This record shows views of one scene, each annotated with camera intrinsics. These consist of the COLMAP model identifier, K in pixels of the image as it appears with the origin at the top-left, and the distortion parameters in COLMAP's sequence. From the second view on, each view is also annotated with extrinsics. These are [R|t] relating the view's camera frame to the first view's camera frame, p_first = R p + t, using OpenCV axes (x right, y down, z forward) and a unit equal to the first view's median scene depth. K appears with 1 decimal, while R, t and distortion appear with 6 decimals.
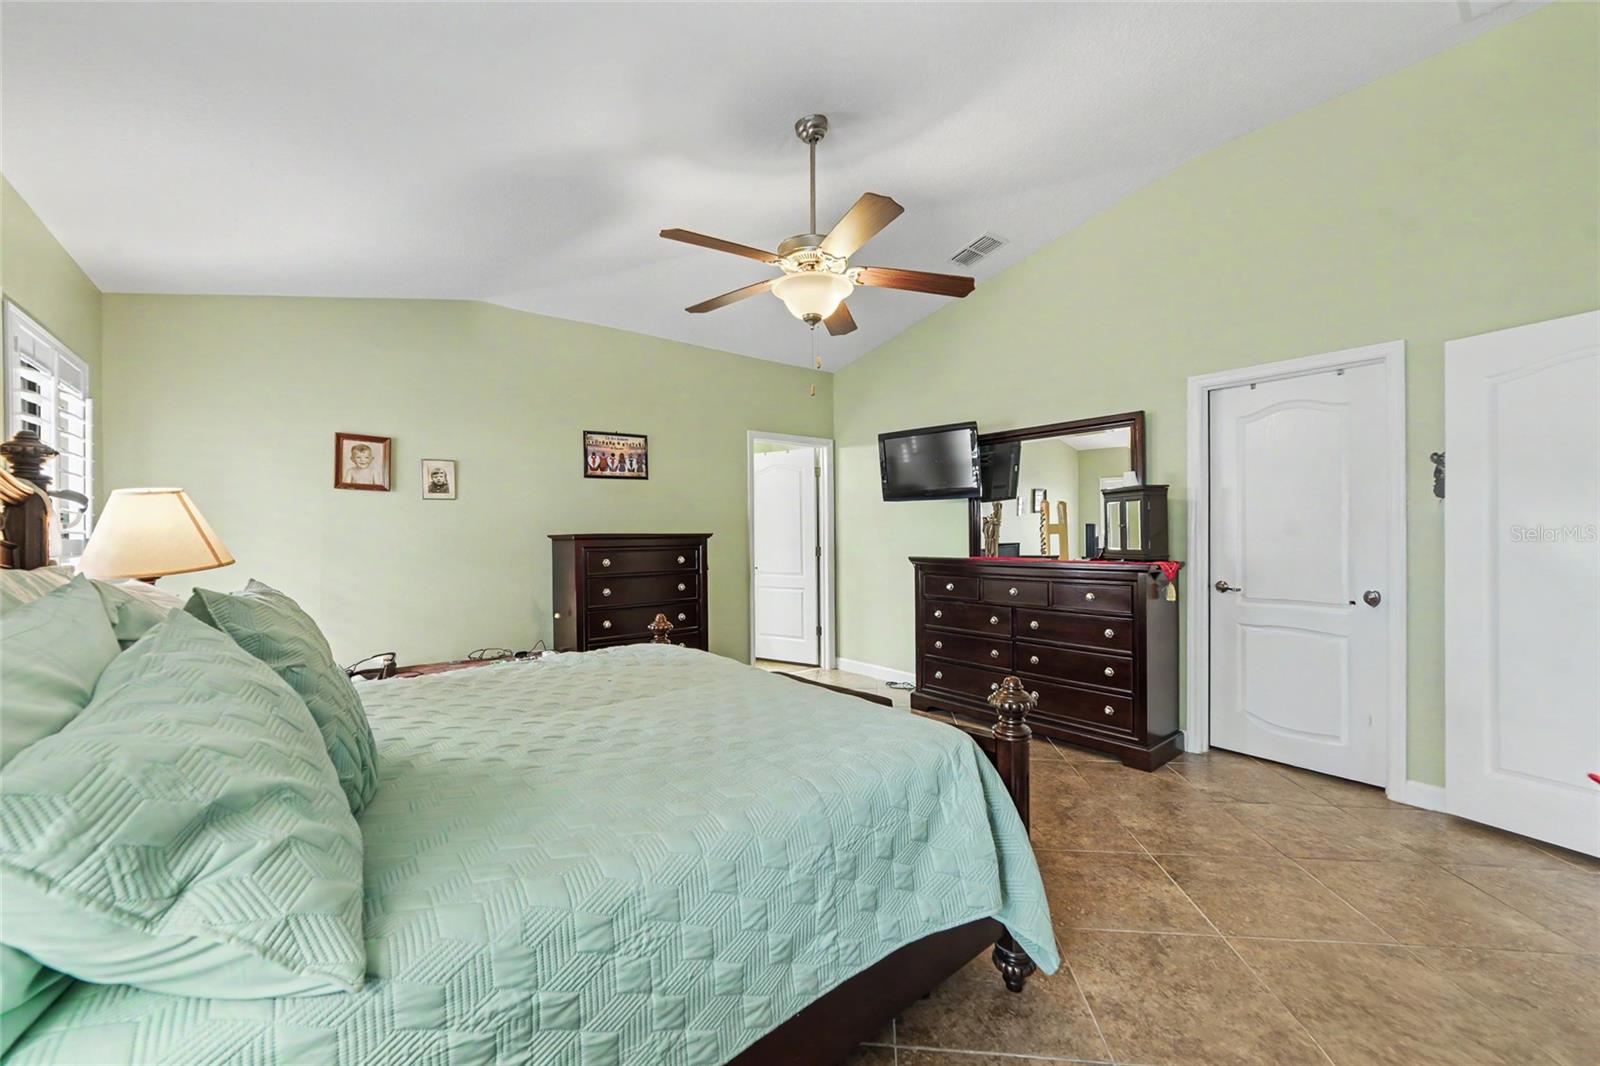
lens RADIAL K [[625.5, 0, 787.1], [0, 625.5, 530.5], [0, 0, 1]] dist [0.001899, 0.001353]
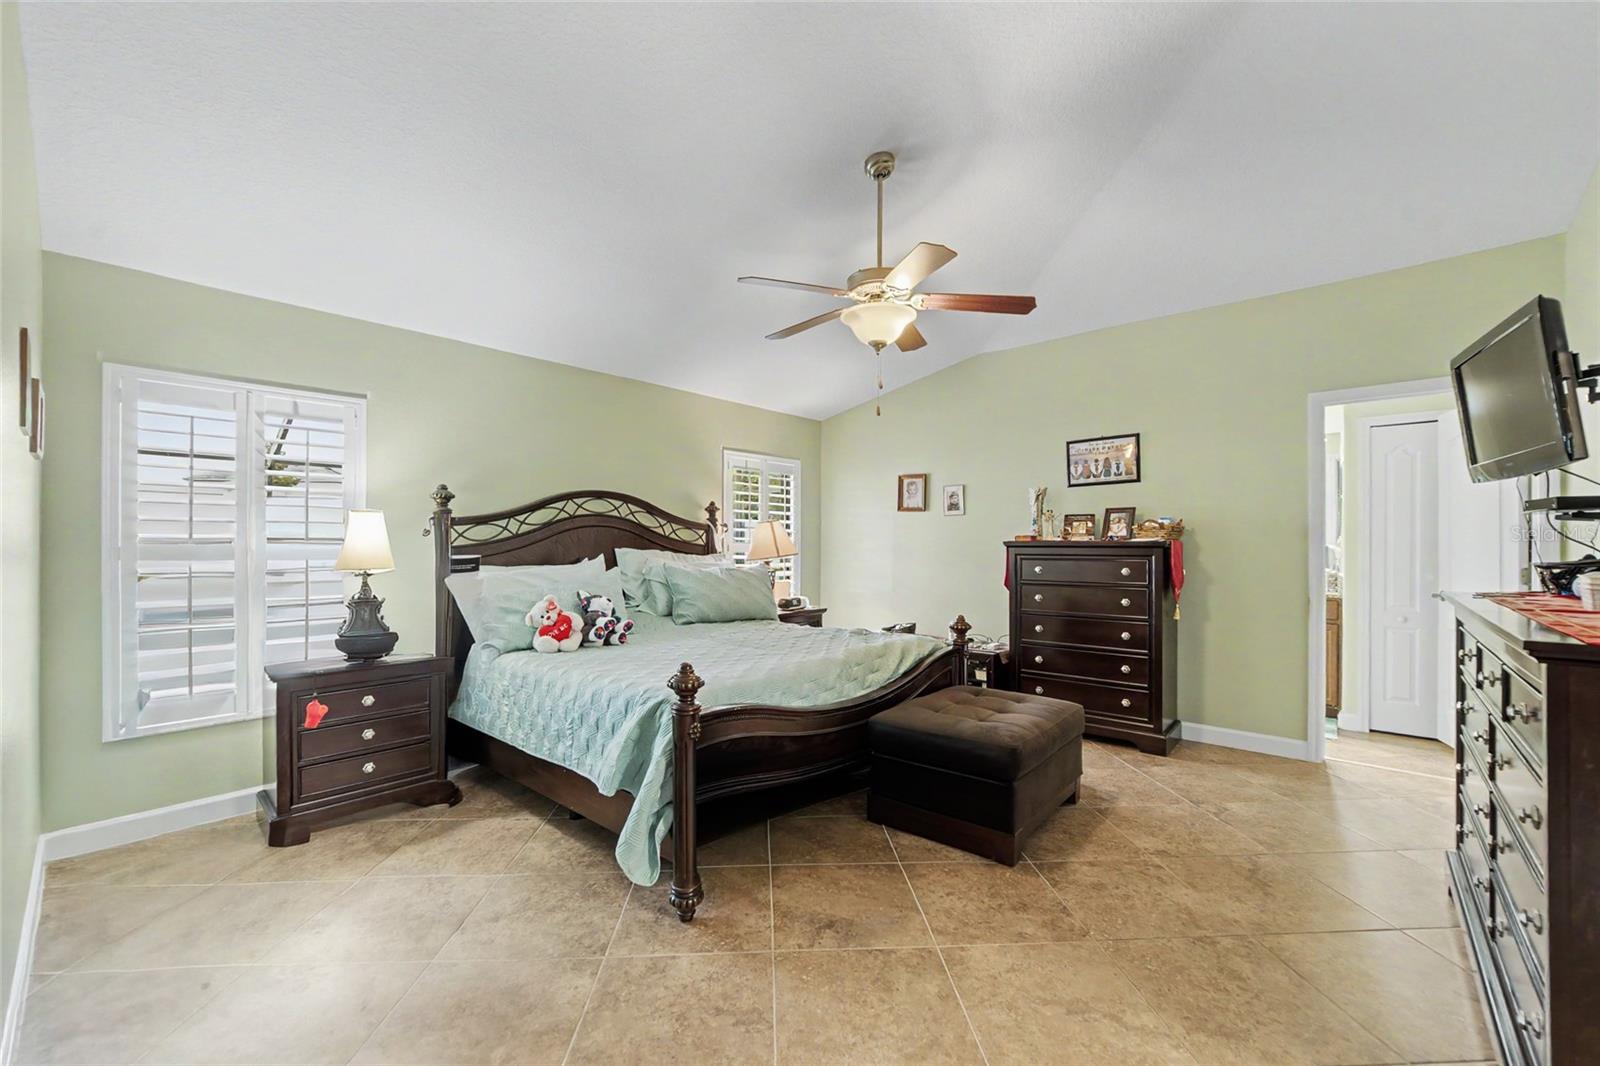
lens RADIAL K [[625.5, 0, 801.5], [0, 625.5, 548.4], [0, 0, 1]] dist [0.001899, 0.001353]
pose [[0.179017, 0.016288, -0.983711, 0.692977], [0.000934, 0.999860, 0.016726, -0.002112], [0.983846, -0.003913, 0.178976, 0.441337]]
